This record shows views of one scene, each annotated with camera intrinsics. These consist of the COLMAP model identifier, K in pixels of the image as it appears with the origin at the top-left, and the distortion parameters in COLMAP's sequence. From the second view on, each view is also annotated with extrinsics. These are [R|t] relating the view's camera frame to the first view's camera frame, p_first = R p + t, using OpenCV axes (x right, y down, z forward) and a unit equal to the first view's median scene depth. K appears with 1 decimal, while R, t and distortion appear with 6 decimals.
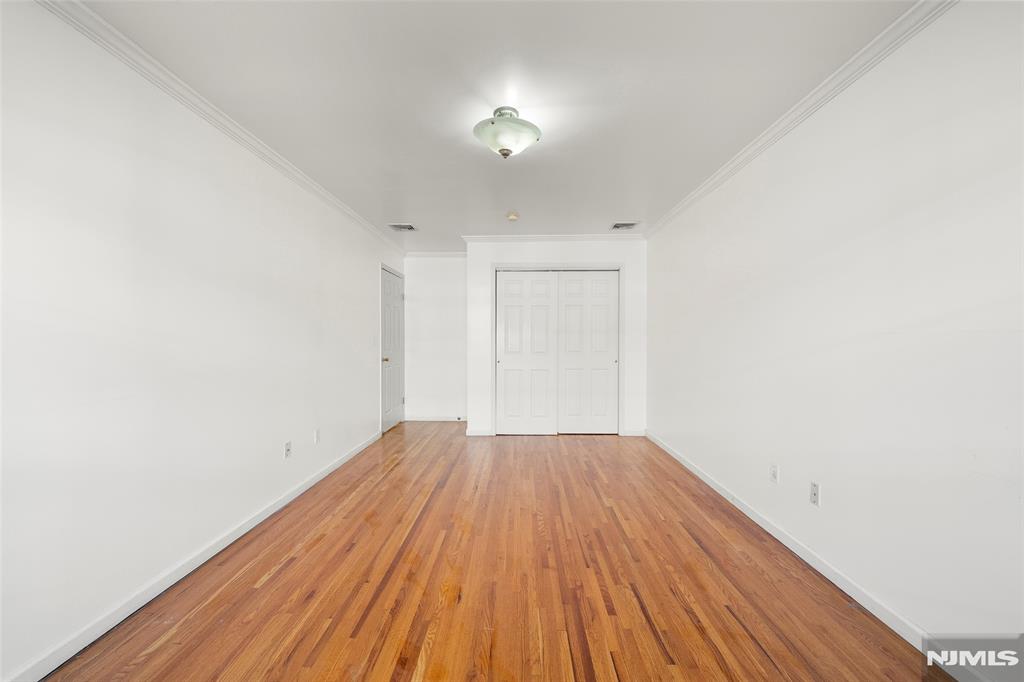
lens RADIAL K [[382.9, 0, 508.3], [0, 382.9, 339.7], [0, 0, 1]] dist [-0.005221, -0.000205]
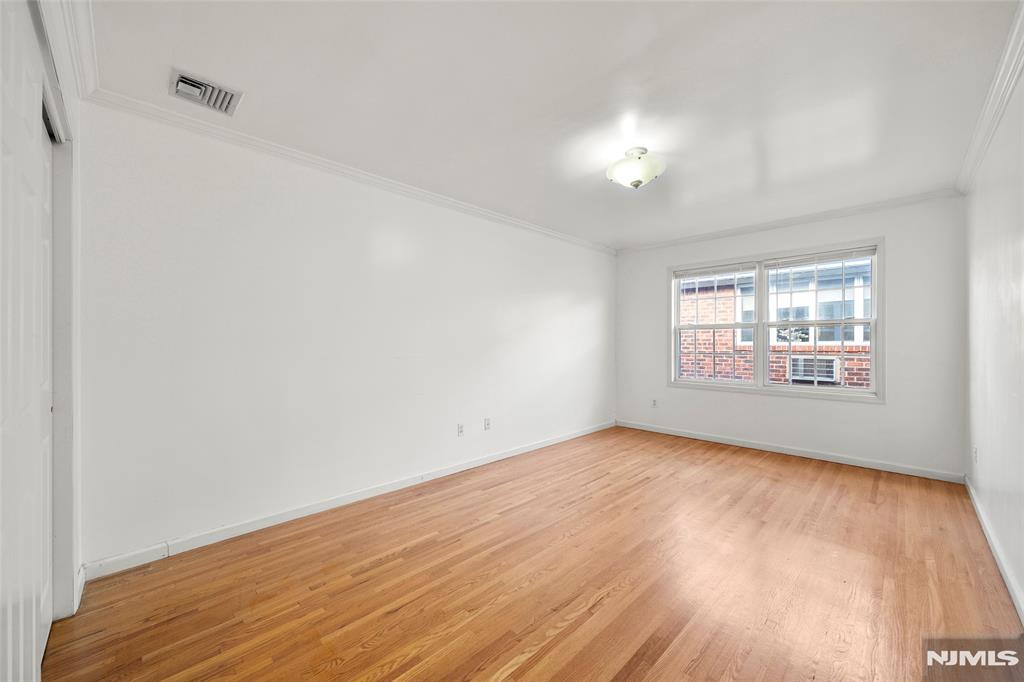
lens RADIAL K [[382.9, 0, 510.1], [0, 382.9, 340.4], [0, 0, 1]] dist [-0.005221, -0.000205]
pose [[-0.721662, 0.010073, 0.692173, -0.545166], [0.008364, 0.999948, -0.005832, 0.003671], [-0.692195, 0.001580, -0.721709, 2.127855]]
